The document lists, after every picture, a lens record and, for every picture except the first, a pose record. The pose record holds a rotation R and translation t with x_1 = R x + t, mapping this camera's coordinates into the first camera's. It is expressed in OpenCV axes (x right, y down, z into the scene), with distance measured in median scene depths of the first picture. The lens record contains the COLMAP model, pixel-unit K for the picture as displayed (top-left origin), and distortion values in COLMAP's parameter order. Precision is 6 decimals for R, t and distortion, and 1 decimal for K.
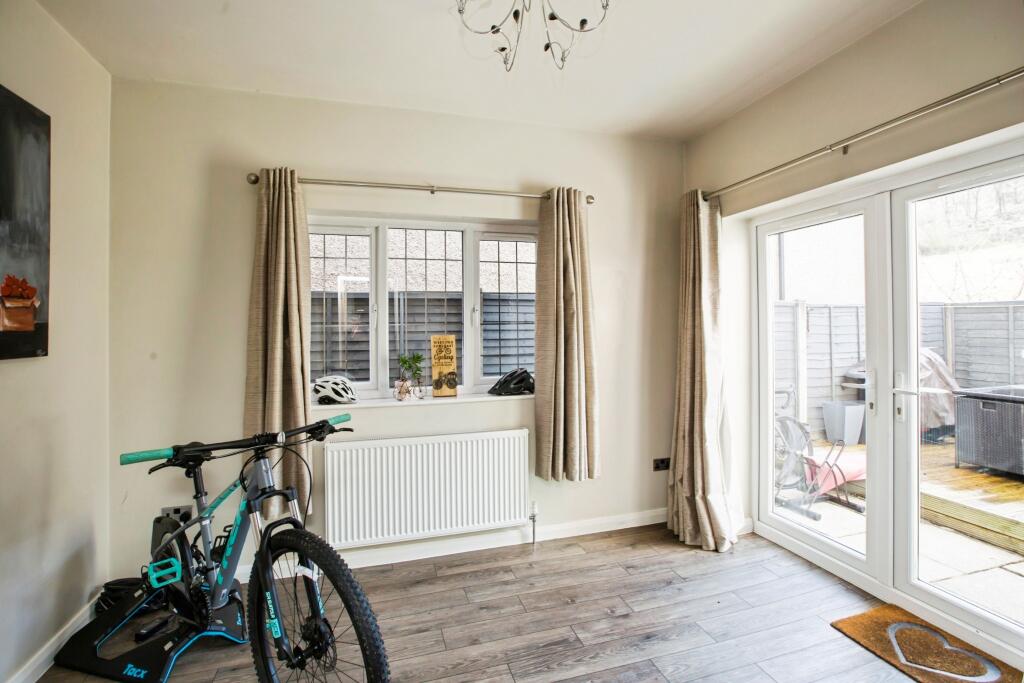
lens RADIAL K [[477.3, 0, 514.3], [0, 477.3, 324.6], [0, 0, 1]] dist [-0.025935, 0.007219]
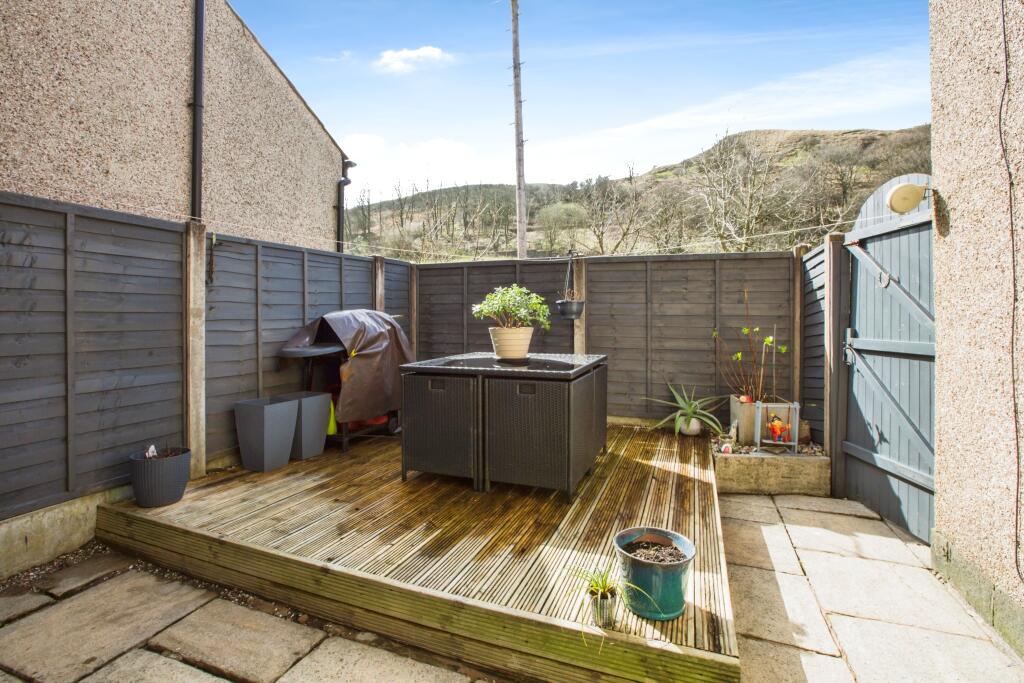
lens RADIAL K [[477.3, 0, 518.4], [0, 477.3, 317.9], [0, 0, 1]] dist [-0.025935, 0.007219]
pose [[0.608954, 0.005798, 0.793185, 0.391000], [-0.008789, 0.999961, -0.000562, 0.055670], [-0.793157, -0.006629, 0.608981, 0.354143]]
